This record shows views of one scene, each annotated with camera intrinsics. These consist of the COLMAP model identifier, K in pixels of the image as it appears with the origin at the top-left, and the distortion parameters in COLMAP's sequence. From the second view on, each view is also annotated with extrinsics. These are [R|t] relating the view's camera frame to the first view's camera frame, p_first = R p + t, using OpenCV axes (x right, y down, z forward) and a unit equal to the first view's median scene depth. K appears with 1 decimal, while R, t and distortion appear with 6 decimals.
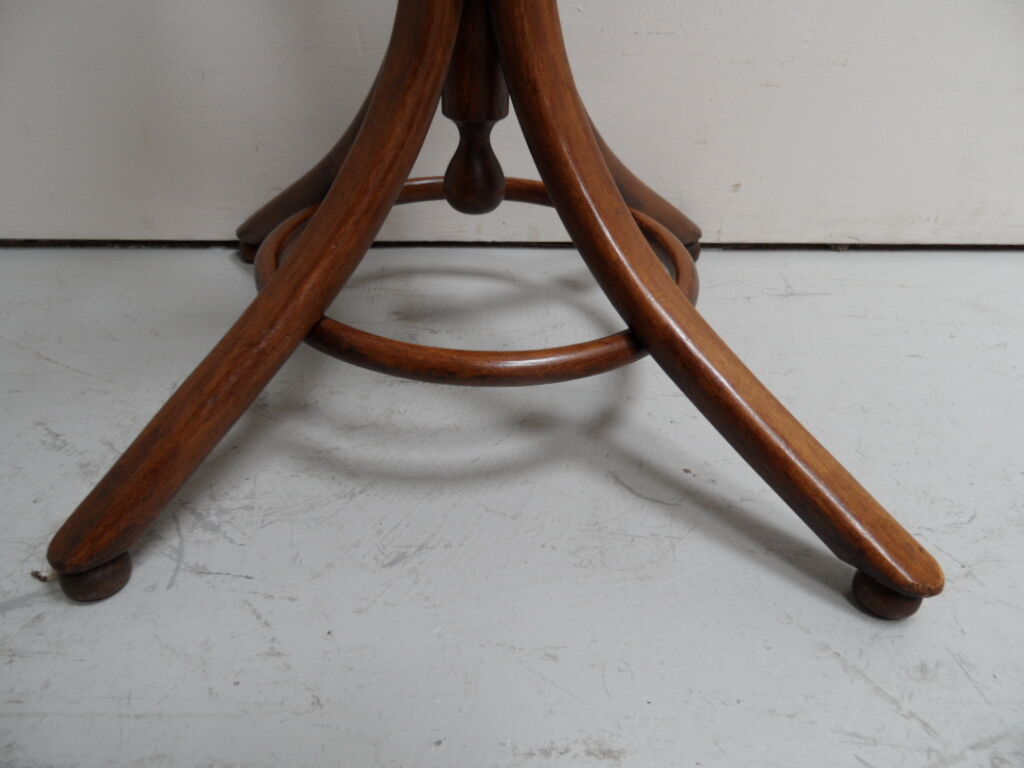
lens RADIAL K [[753.7, 0, 514.4], [0, 753.7, 378.1], [0, 0, 1]] dist [-0.036518, 0.024772]
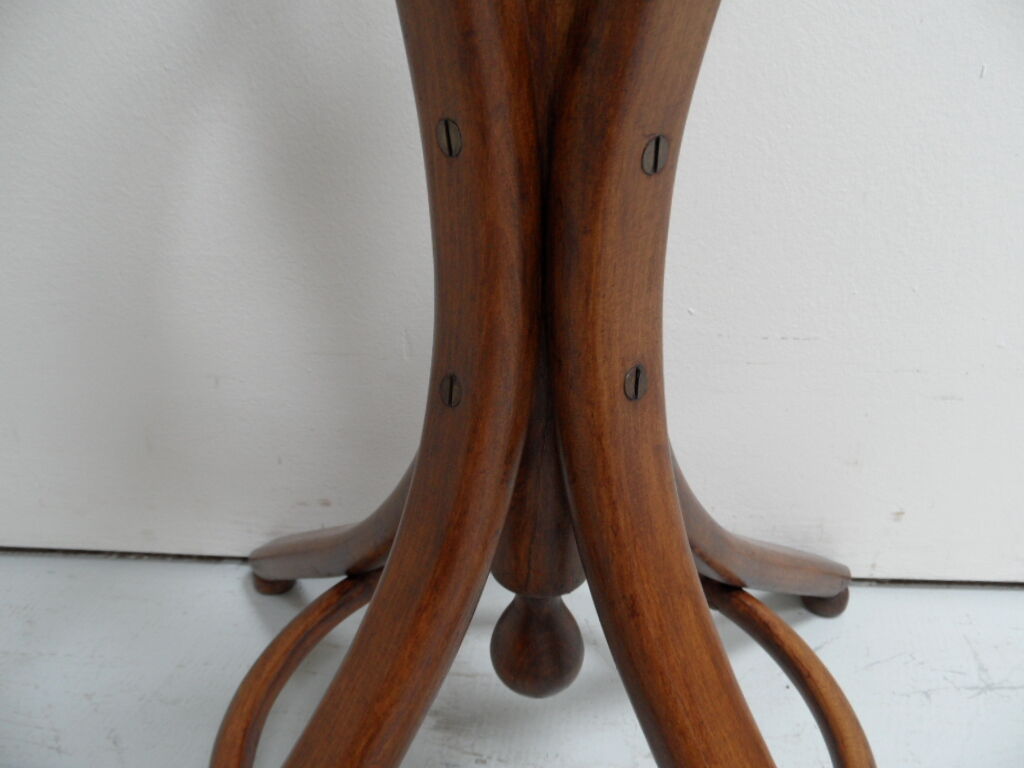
lens RADIAL K [[753.7, 0, 514.4], [0, 753.7, 378.1], [0, 0, 1]] dist [-0.036518, 0.024772]
pose [[0.993043, 0.022336, -0.115617, -0.001800], [-0.039503, 0.988139, -0.148393, -0.464564], [0.110931, 0.151928, 0.982147, 0.360911]]
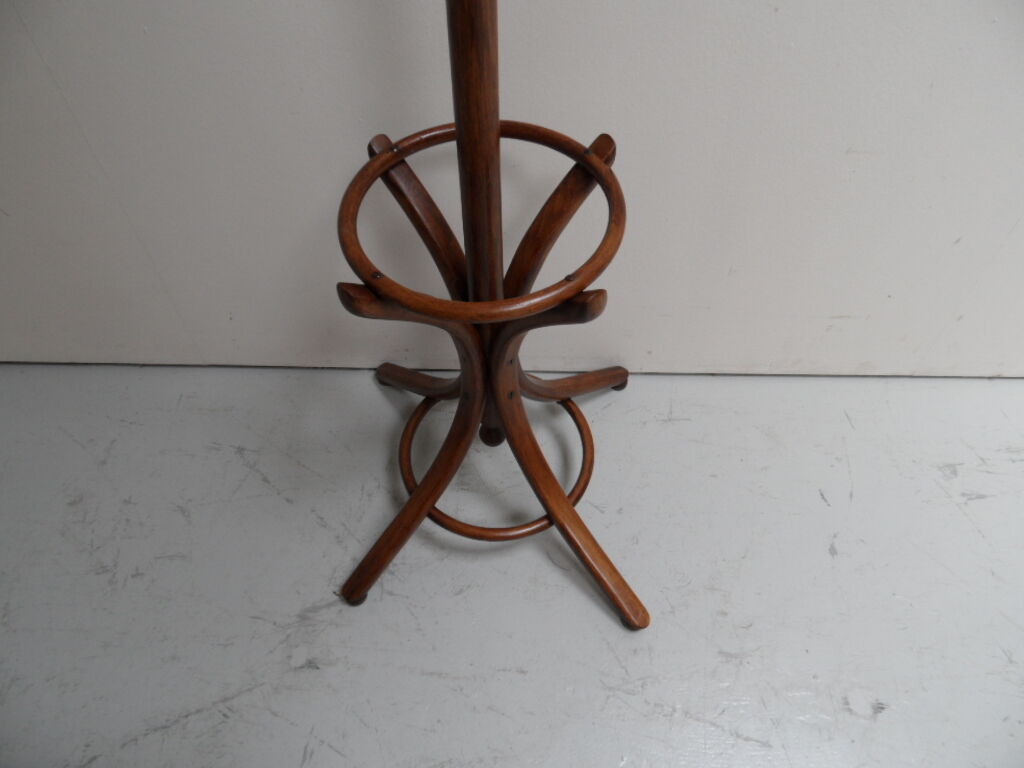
lens RADIAL K [[754.8, 0, 512.3], [0, 754.8, 380.0], [0, 0, 1]] dist [-0.031830, 0.027616]
pose [[0.994839, 0.051858, -0.087217, 0.231318], [-0.018682, 0.938454, 0.344899, -1.410325], [0.099735, -0.341489, 0.934579, -1.264503]]
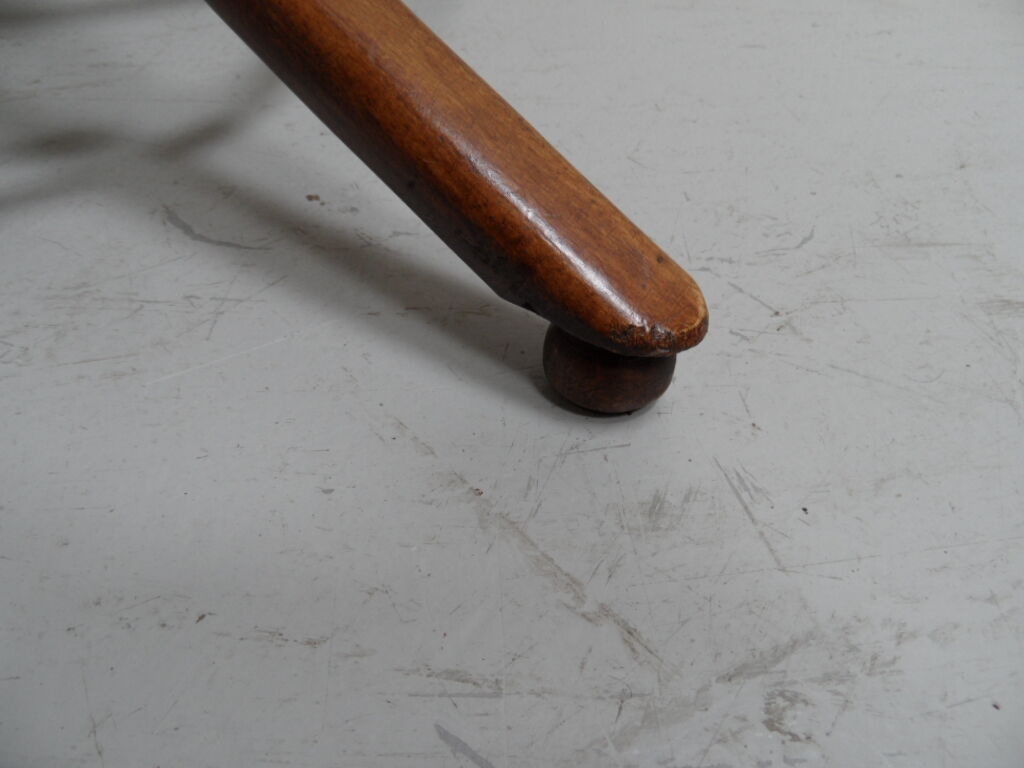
lens RADIAL K [[753.7, 0, 514.4], [0, 753.7, 378.1], [0, 0, 1]] dist [-0.036518, 0.024772]
pose [[0.993987, -0.074924, 0.079856, 0.372783], [0.061088, 0.984655, 0.163471, 0.199585], [-0.090878, -0.157610, 0.983311, 0.488494]]
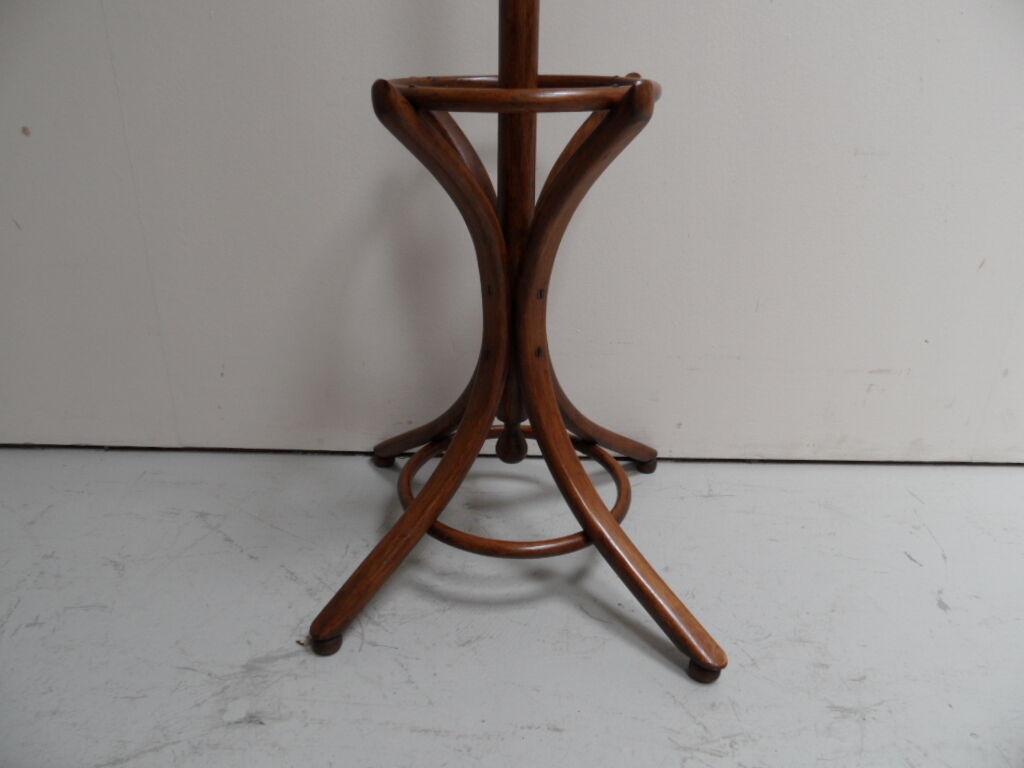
lens RADIAL K [[754.8, 0, 512.3], [0, 754.8, 380.0], [0, 0, 1]] dist [-0.031830, 0.027616]
pose [[0.996597, 0.015464, -0.080970, 0.121618], [-0.028797, 0.985673, -0.166190, -0.126425], [0.077240, 0.167956, 0.982764, -1.106619]]
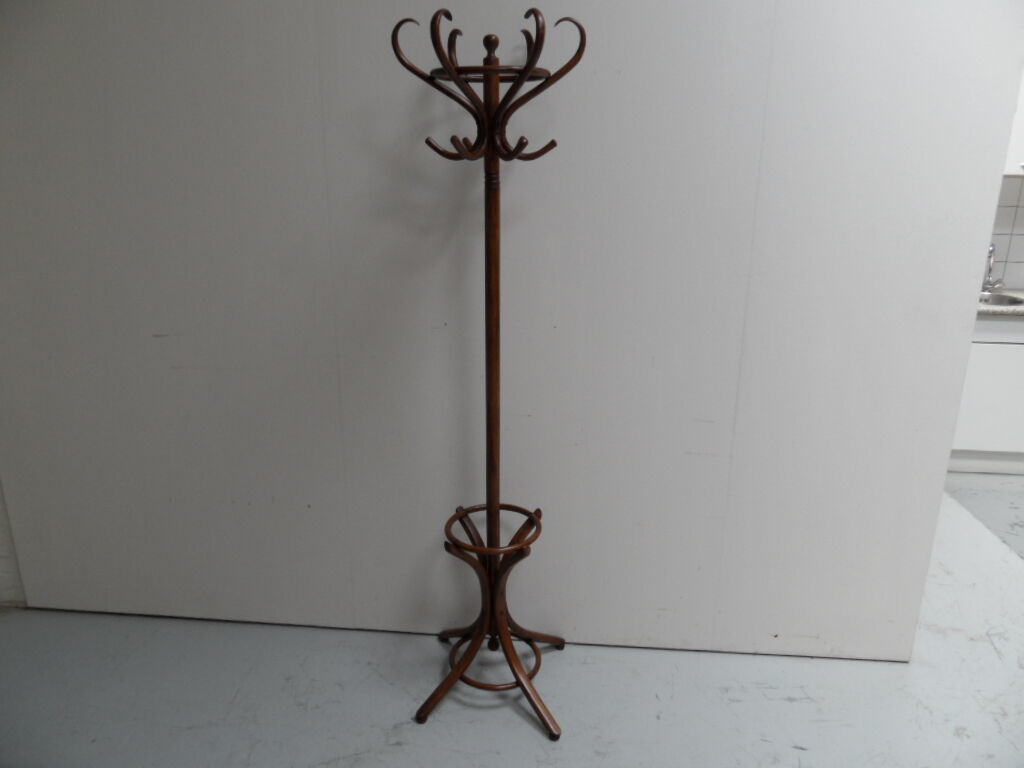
lens RADIAL K [[754.8, 0, 512.3], [0, 754.8, 380.0], [0, 0, 1]] dist [-0.031830, 0.027616]
pose [[0.986047, 0.018637, -0.165420, 1.010849], [-0.064932, 0.958061, -0.279112, -0.653812], [0.153281, 0.285958, 0.945903, -4.925051]]
